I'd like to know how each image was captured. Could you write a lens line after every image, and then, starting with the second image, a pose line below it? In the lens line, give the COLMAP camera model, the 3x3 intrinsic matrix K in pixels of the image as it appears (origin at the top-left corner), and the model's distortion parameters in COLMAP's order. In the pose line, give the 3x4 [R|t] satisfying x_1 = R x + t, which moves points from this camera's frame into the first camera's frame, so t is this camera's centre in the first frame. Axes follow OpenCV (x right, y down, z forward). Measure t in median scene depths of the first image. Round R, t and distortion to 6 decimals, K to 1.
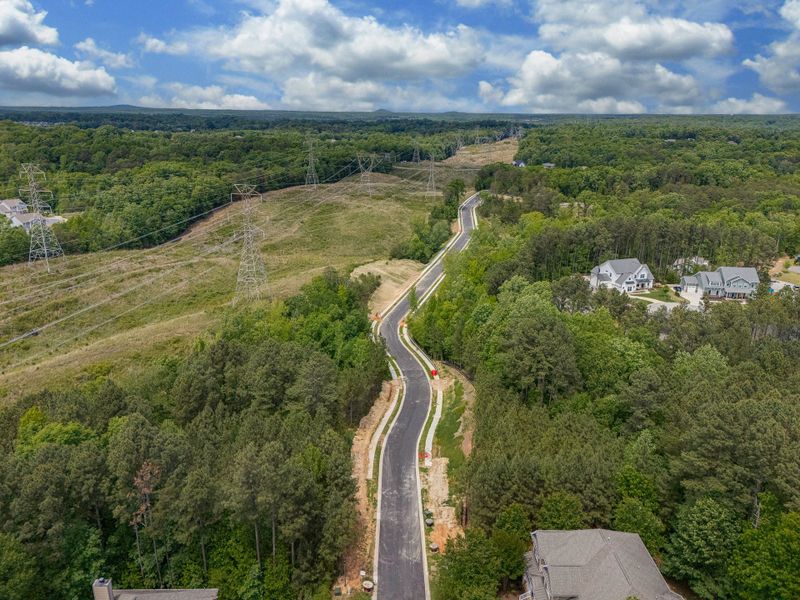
lens RADIAL K [[584.2, 0, 397.9], [0, 584.2, 300.1], [0, 0, 1]] dist [0.052522, -0.040319]
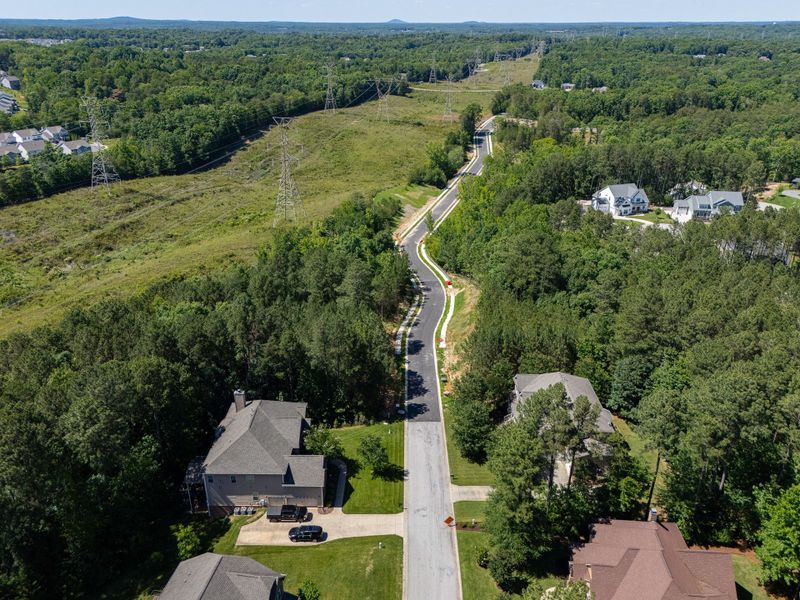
lens RADIAL K [[584.2, 0, 394.7], [0, 584.2, 313.8], [0, 0, 1]] dist [0.052522, -0.040319]
pose [[0.999576, 0.005985, -0.028502, -0.008636], [-0.001723, 0.989095, 0.147267, 0.007509], [0.029073, -0.147156, 0.988686, -0.128674]]
